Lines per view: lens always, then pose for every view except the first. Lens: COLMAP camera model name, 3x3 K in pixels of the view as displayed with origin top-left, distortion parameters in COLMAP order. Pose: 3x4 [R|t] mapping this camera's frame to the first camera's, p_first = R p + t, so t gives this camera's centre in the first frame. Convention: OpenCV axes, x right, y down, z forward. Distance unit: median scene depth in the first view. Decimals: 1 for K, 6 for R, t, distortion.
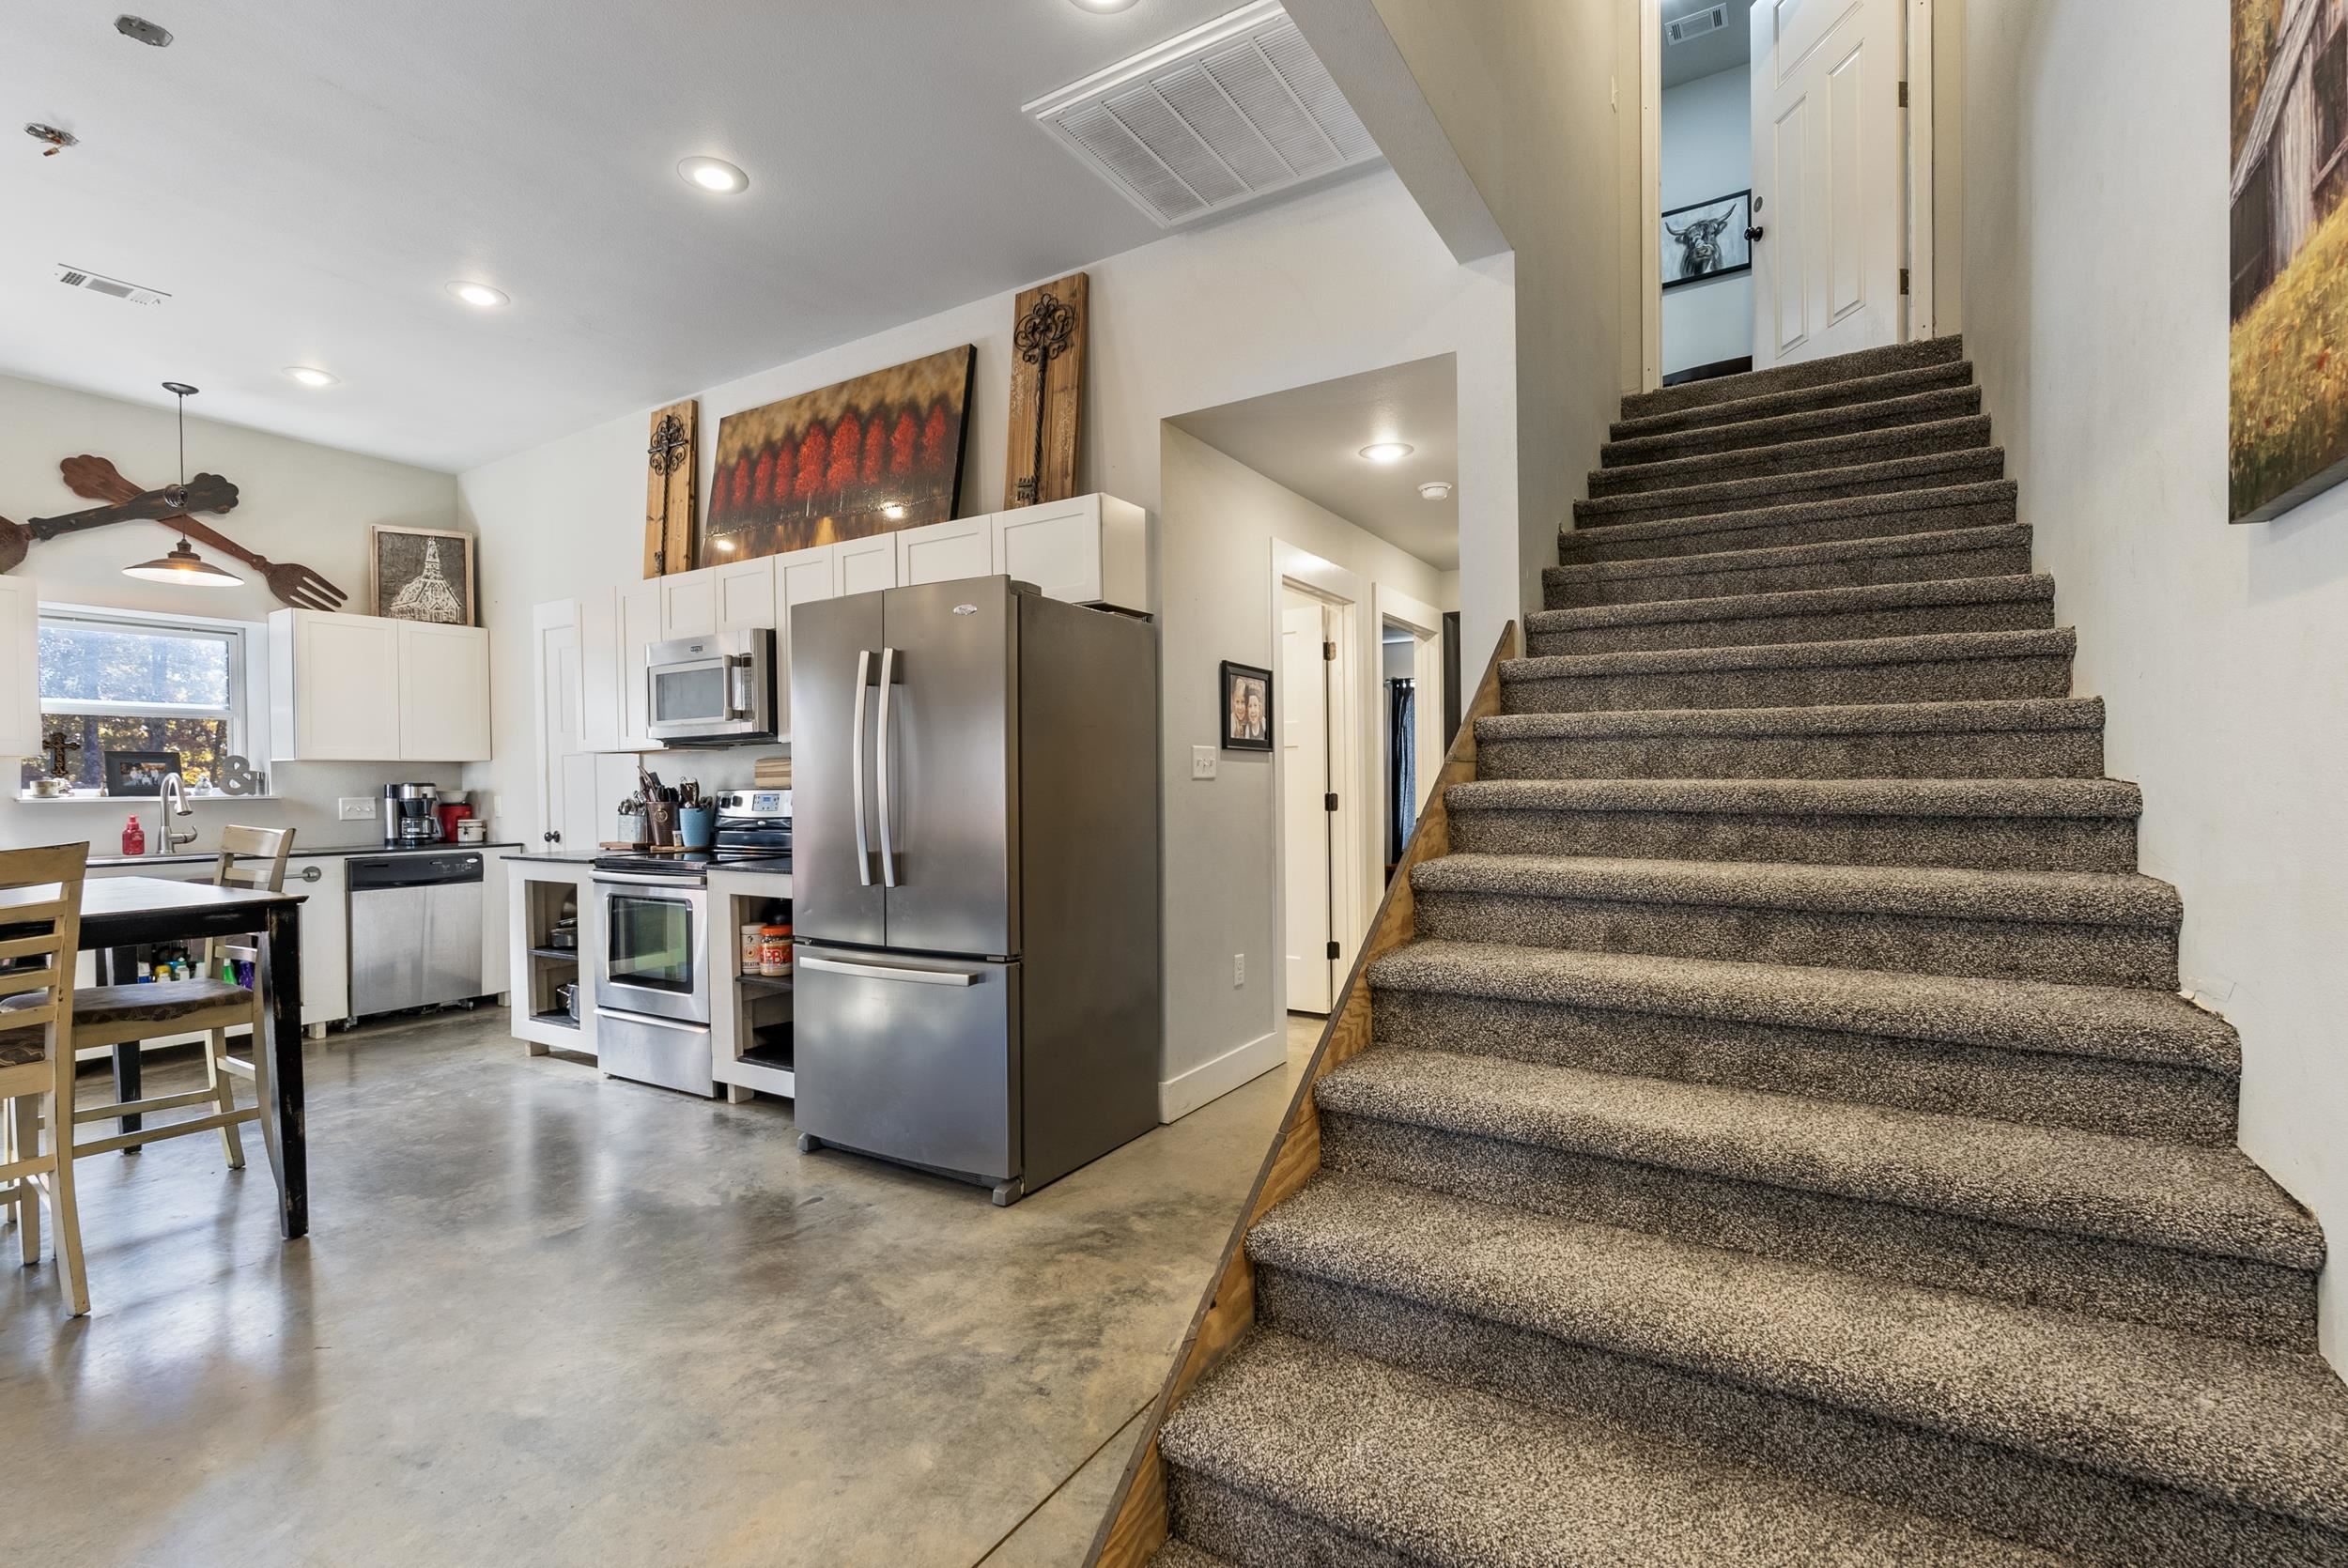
lens RADIAL K [[1048.4, 0, 1168.8], [0, 1048.4, 796.7], [0, 0, 1]] dist [-0.001886, 0.000235]
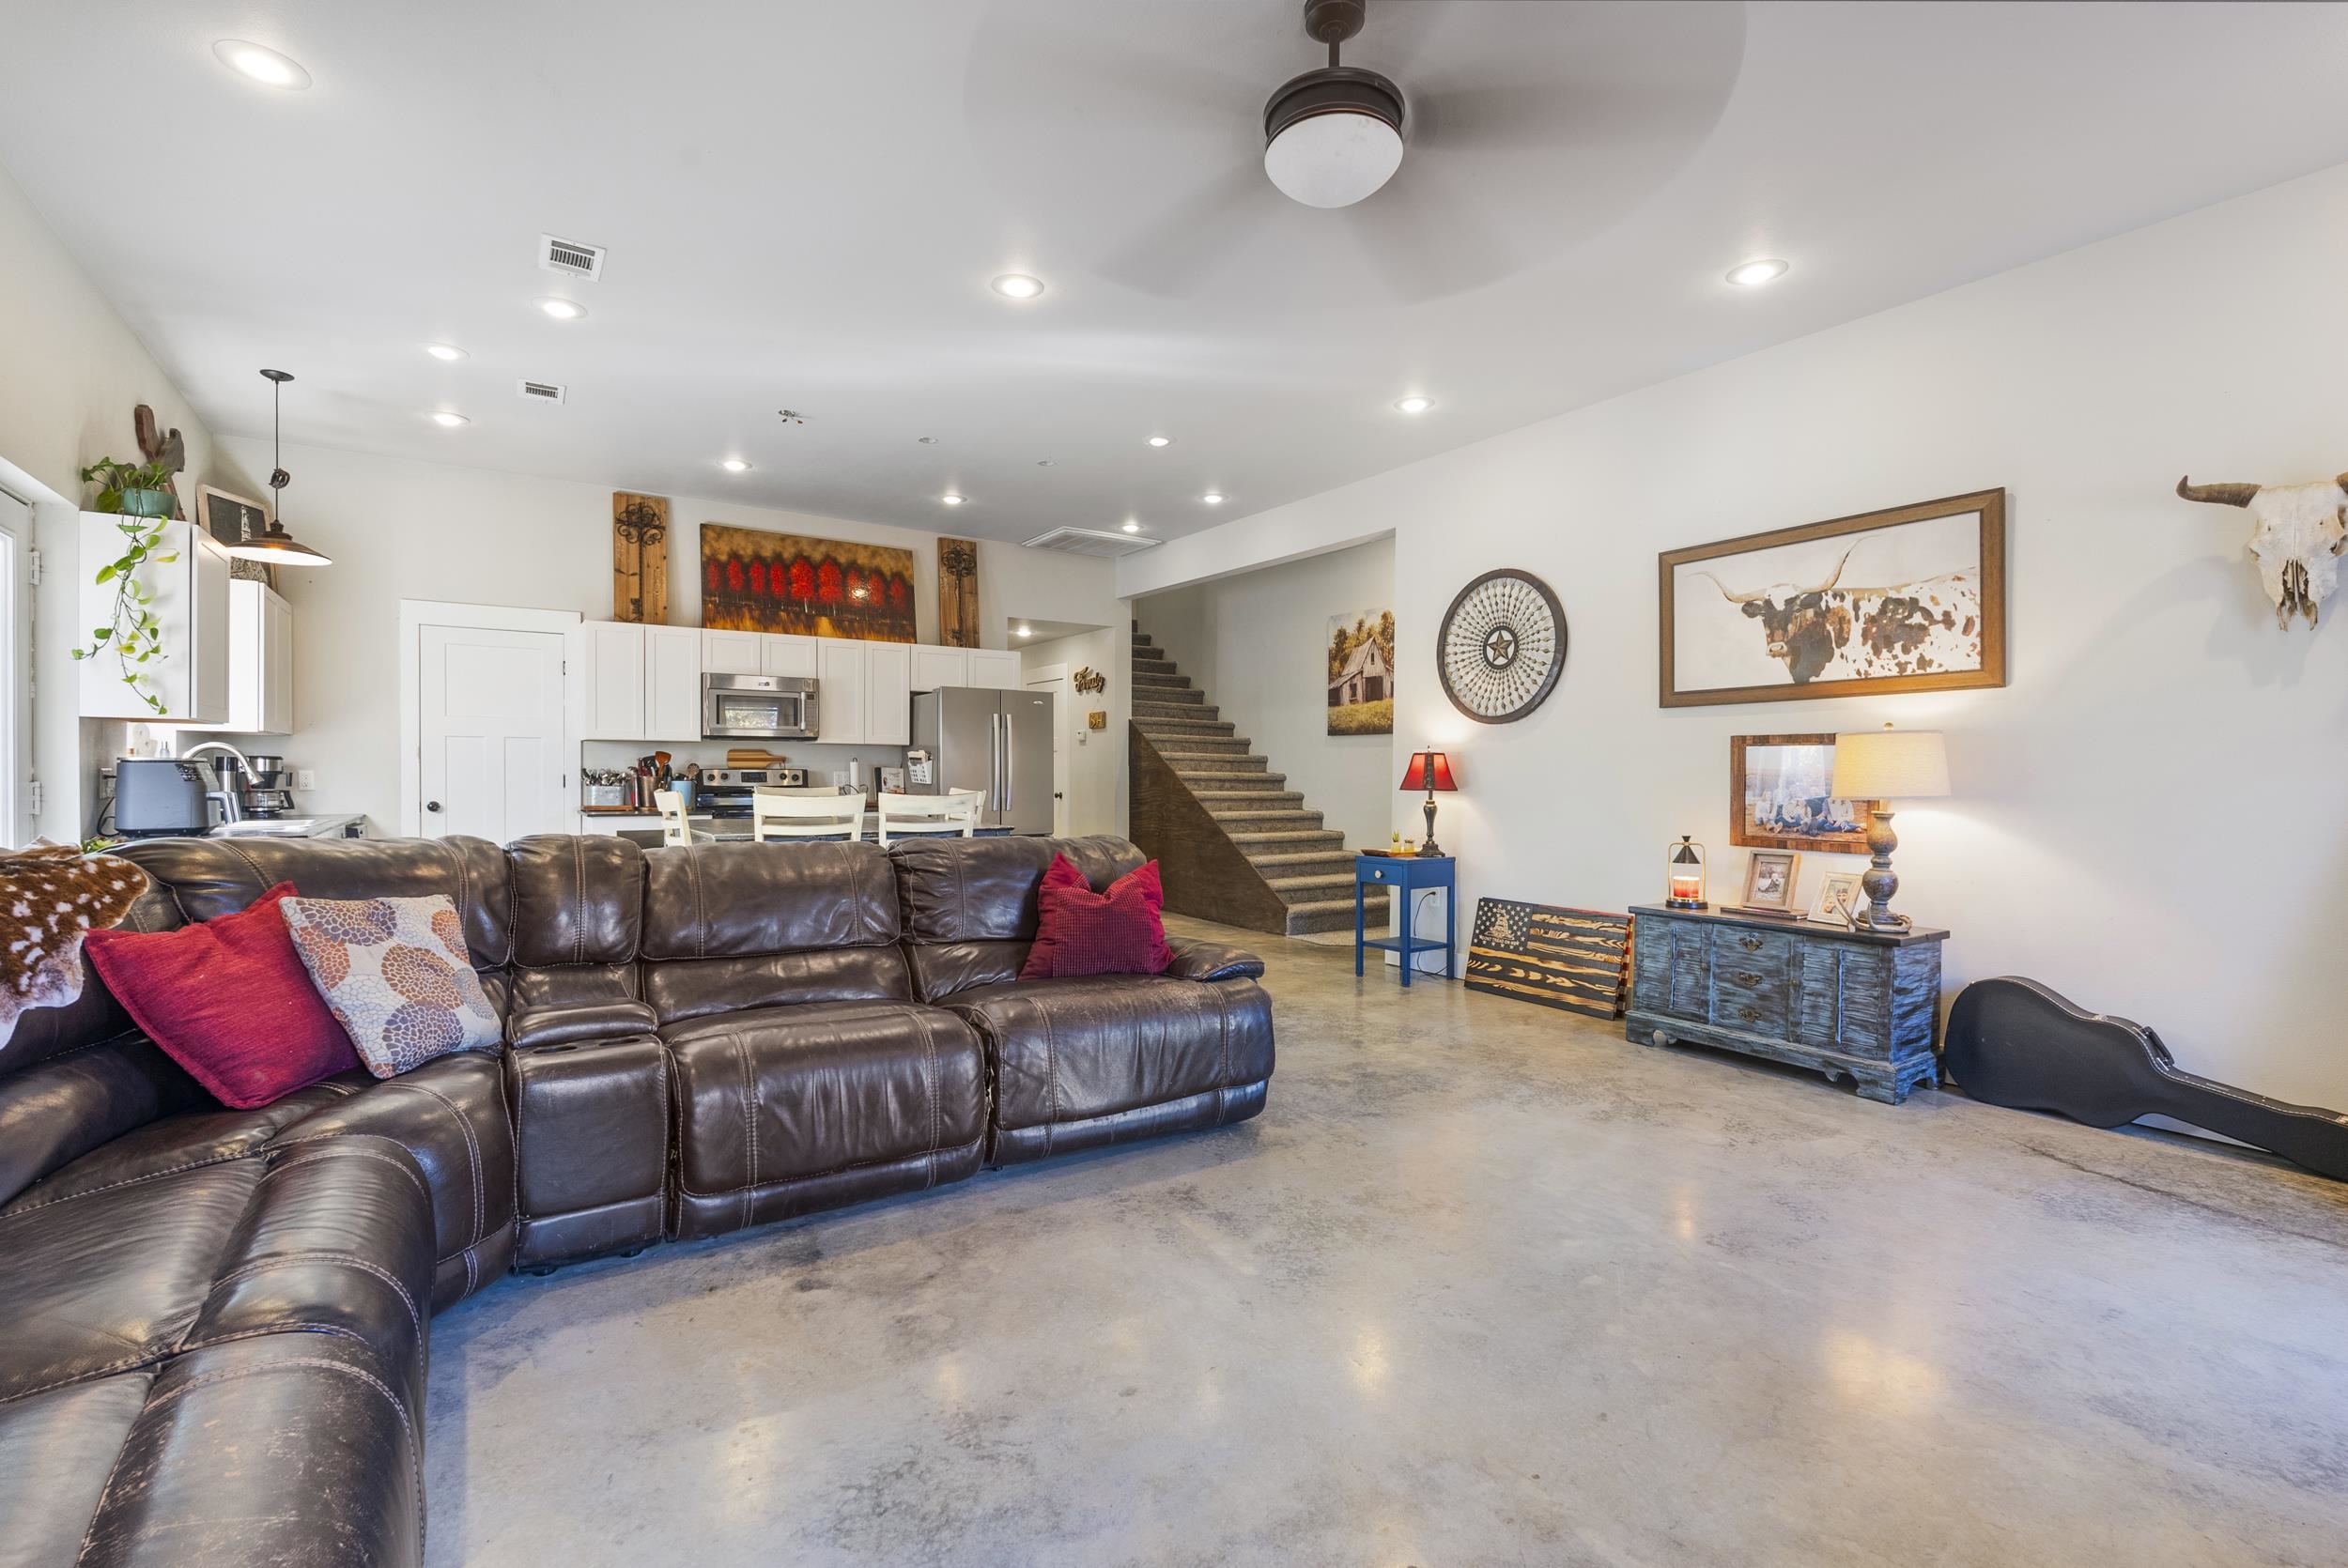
lens RADIAL K [[1038.2, 0, 1175.6], [0, 1038.2, 777.6], [0, 0, 1]] dist [-0.002306, -0.000338]
pose [[0.414354, 0.008891, 0.910073, -1.539495], [0.000854, 0.999948, -0.010158, 0.022617], [-0.910116, 0.004987, 0.414324, -0.250134]]
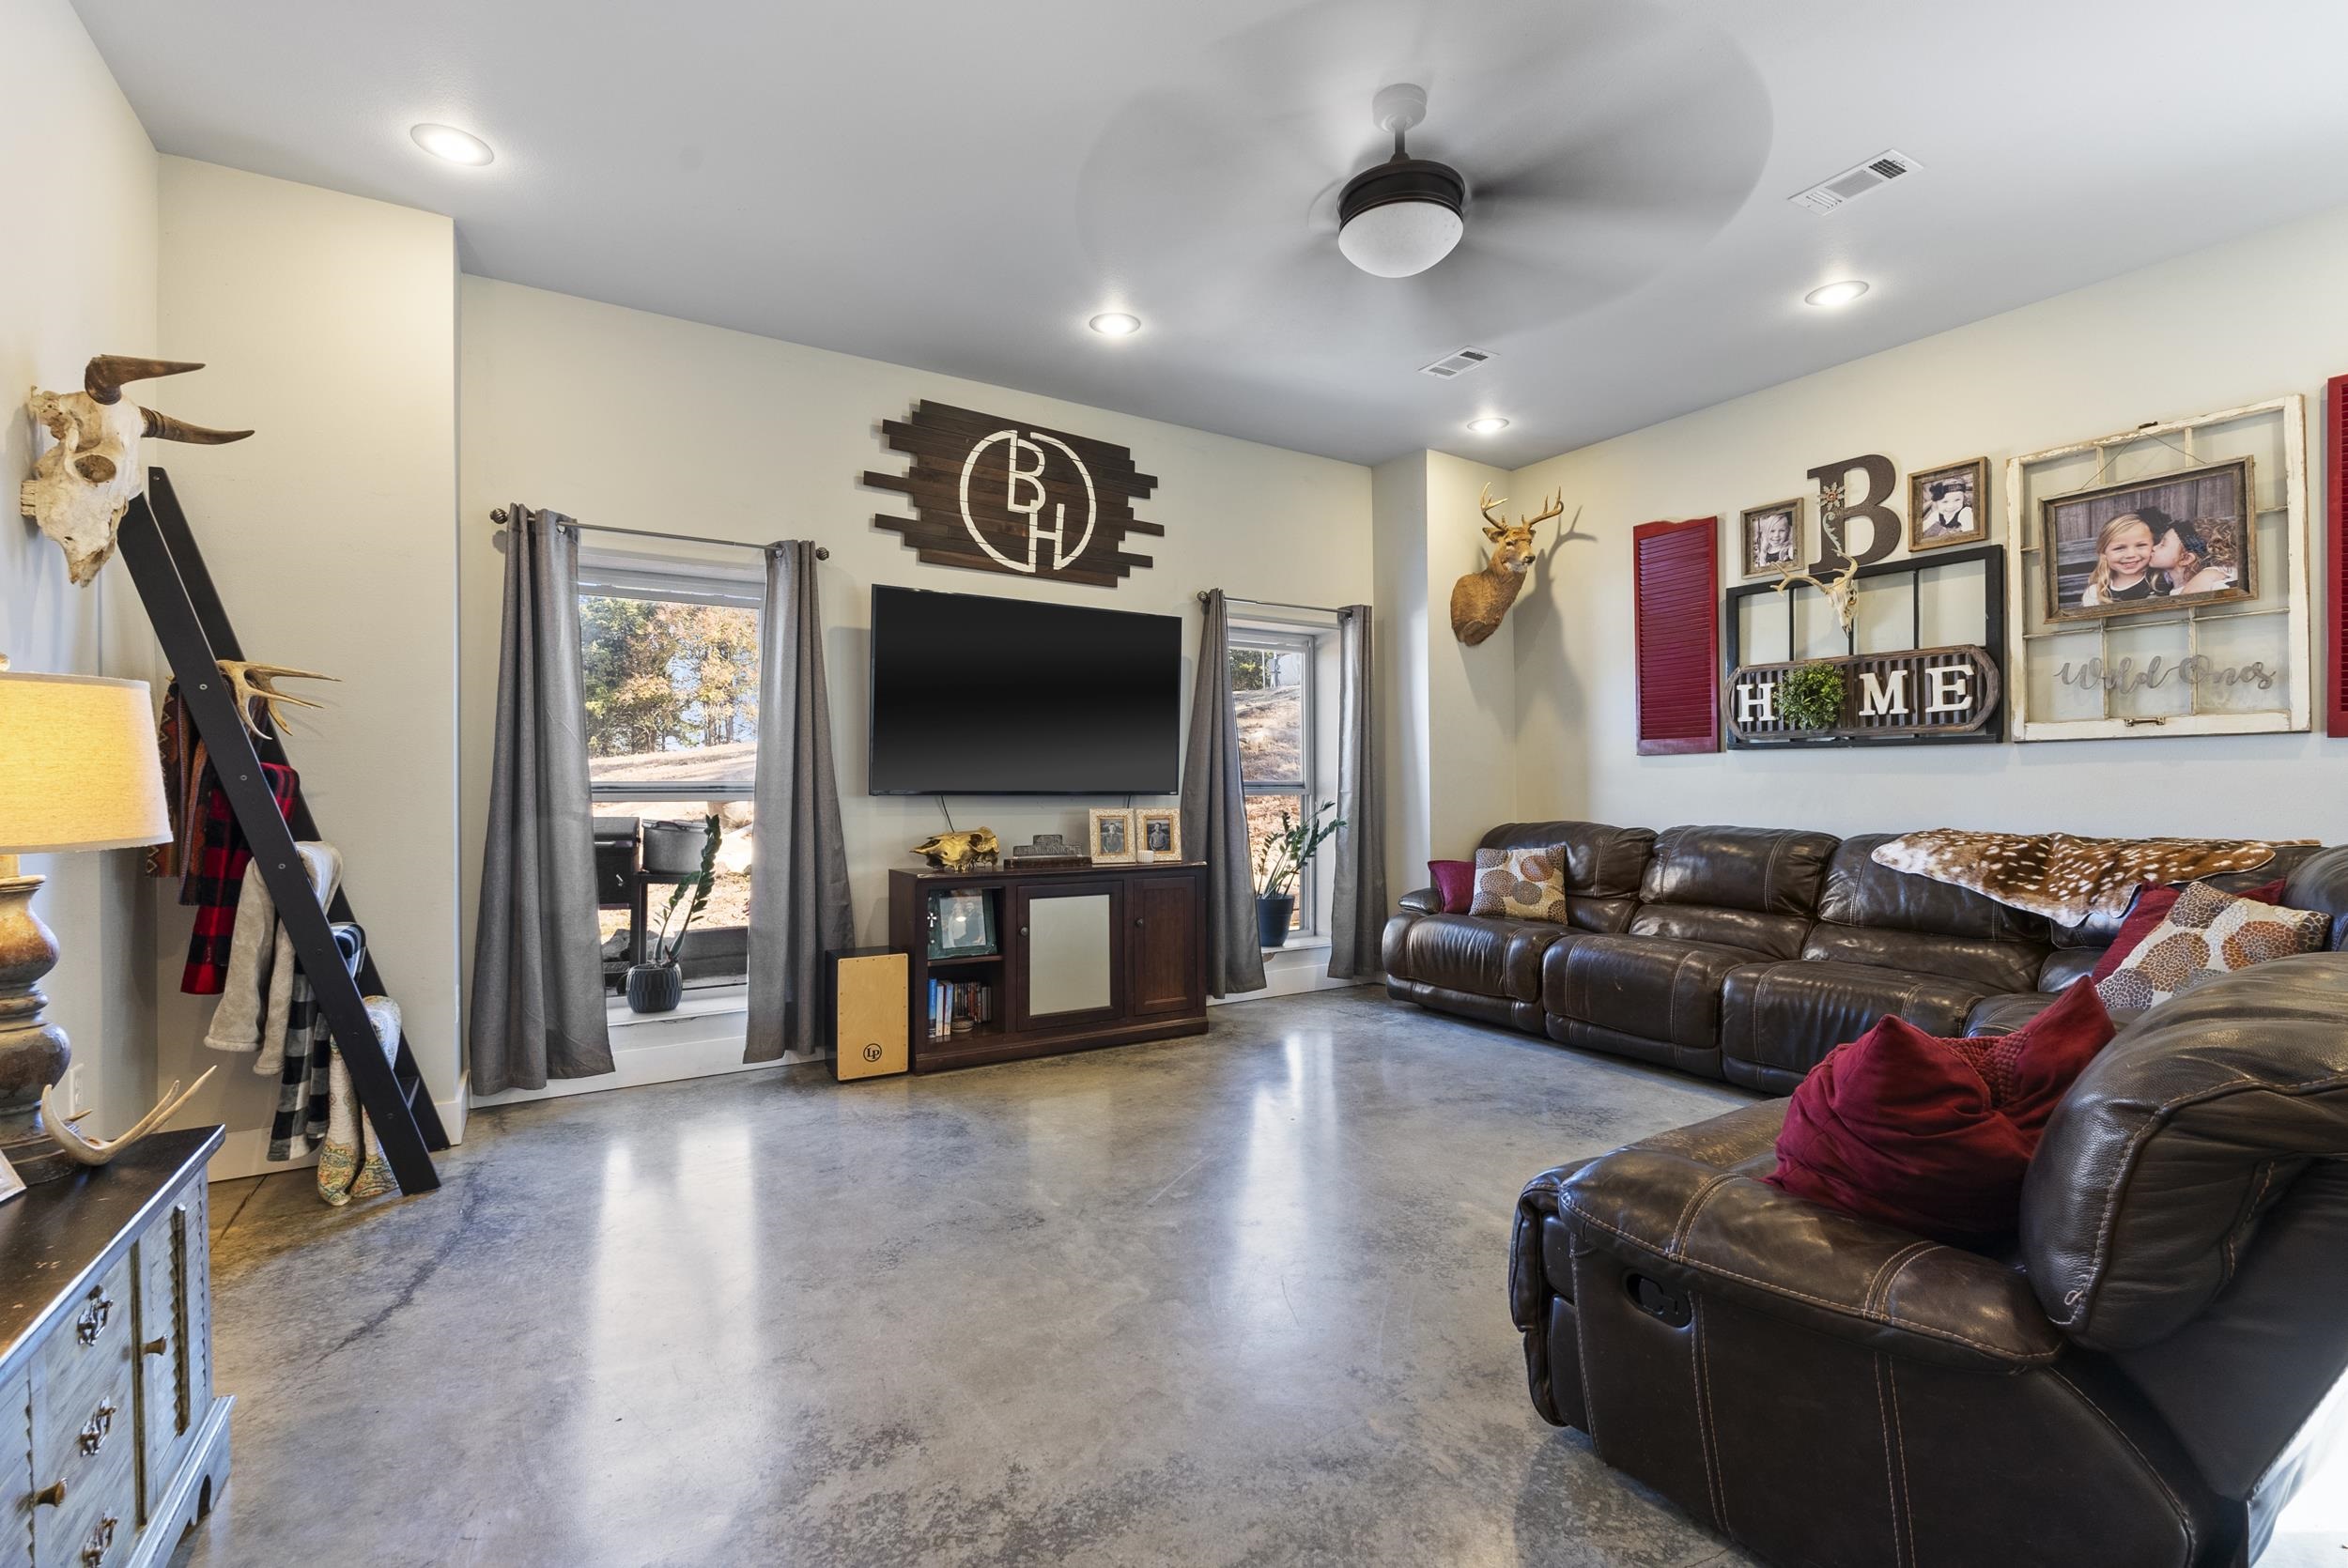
lens RADIAL K [[1033.2, 0, 1175.2], [0, 1033.2, 784.5], [0, 0, 1]] dist [-0.006386, 0.001395]
pose [[-0.448966, 0.013448, -0.893448, -0.410372], [-0.003524, 0.999852, 0.016821, 0.005195], [0.893542, 0.010700, -0.448852, 0.056218]]
